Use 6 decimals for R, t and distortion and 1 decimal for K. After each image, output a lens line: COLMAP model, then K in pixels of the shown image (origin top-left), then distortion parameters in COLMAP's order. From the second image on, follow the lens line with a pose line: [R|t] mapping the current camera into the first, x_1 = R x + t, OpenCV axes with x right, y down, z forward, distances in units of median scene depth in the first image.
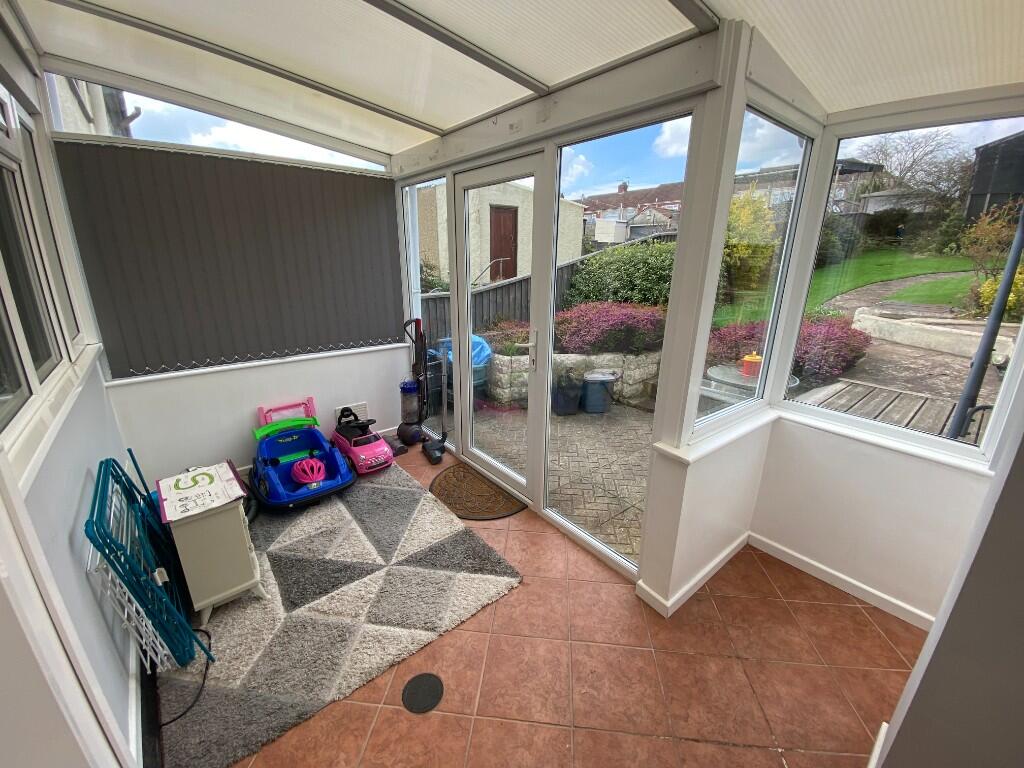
lens RADIAL K [[404.8, 0, 512.0], [0, 404.8, 384.0], [0, 0, 1]] dist [0.000156, -0.014210]
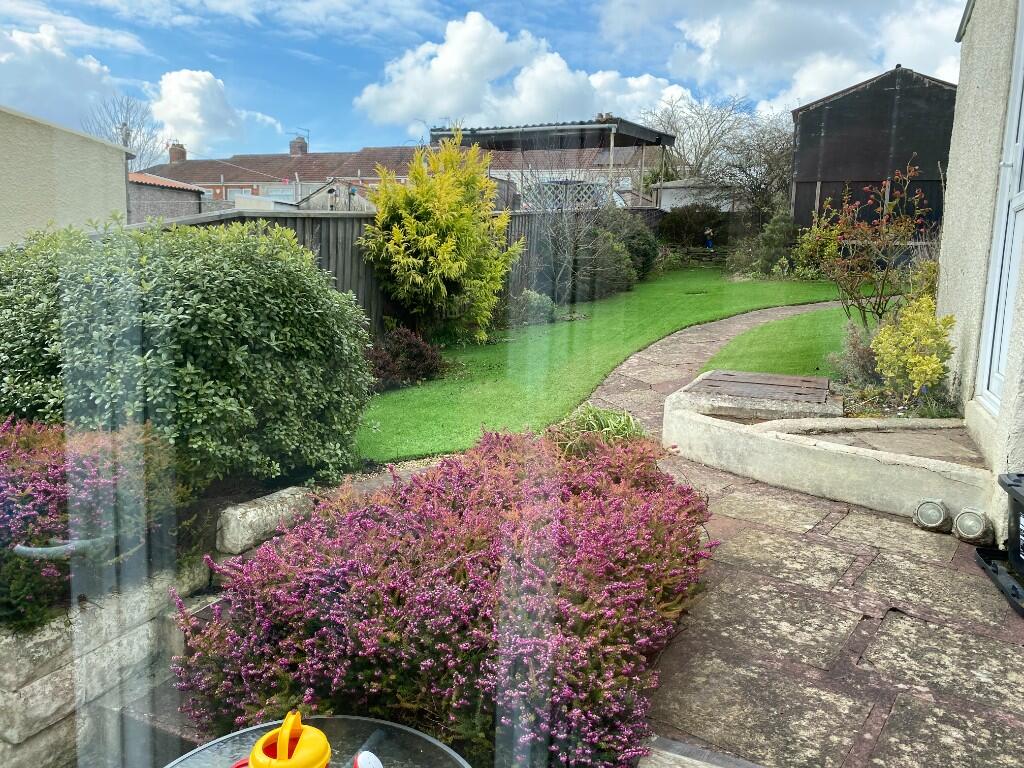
lens RADIAL K [[769.2, 0, 512.0], [0, 769.2, 384.0], [0, 0, 1]] dist [-0.028144, 0.010923]
pose [[0.877638, -0.040847, 0.477581, 0.167621], [0.114714, 0.985307, -0.126535, -0.059984], [-0.465395, 0.165837, 0.869428, 0.187542]]
